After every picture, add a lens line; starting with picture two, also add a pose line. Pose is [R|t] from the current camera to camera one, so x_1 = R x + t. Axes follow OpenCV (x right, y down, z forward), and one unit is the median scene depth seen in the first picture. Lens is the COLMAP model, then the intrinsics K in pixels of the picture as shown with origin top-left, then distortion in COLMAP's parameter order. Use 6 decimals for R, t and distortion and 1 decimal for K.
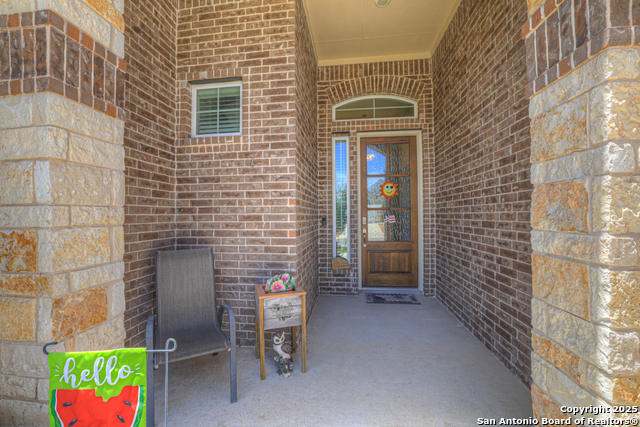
lens RADIAL K [[271.0, 0, 315.2], [0, 271.0, 214.0], [0, 0, 1]] dist [-0.003685, -0.000359]
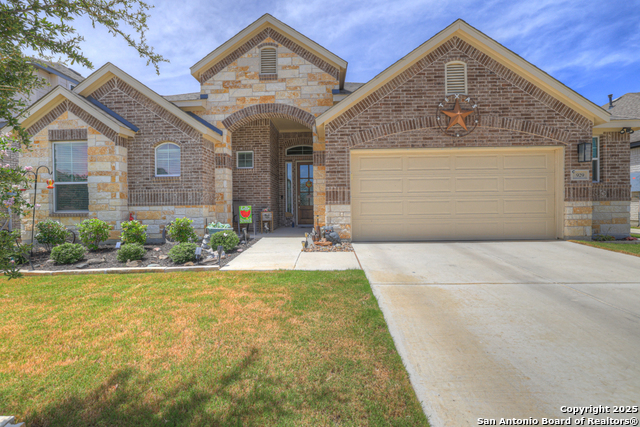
lens RADIAL K [[271.0, 0, 315.2], [0, 271.0, 214.0], [0, 0, 1]] dist [-0.003685, -0.000359]
pose [[0.995535, -0.004181, 0.094295, 0.156007], [0.001116, 0.999470, 0.032539, 0.155243], [-0.094382, -0.032288, 0.995012, -2.273211]]
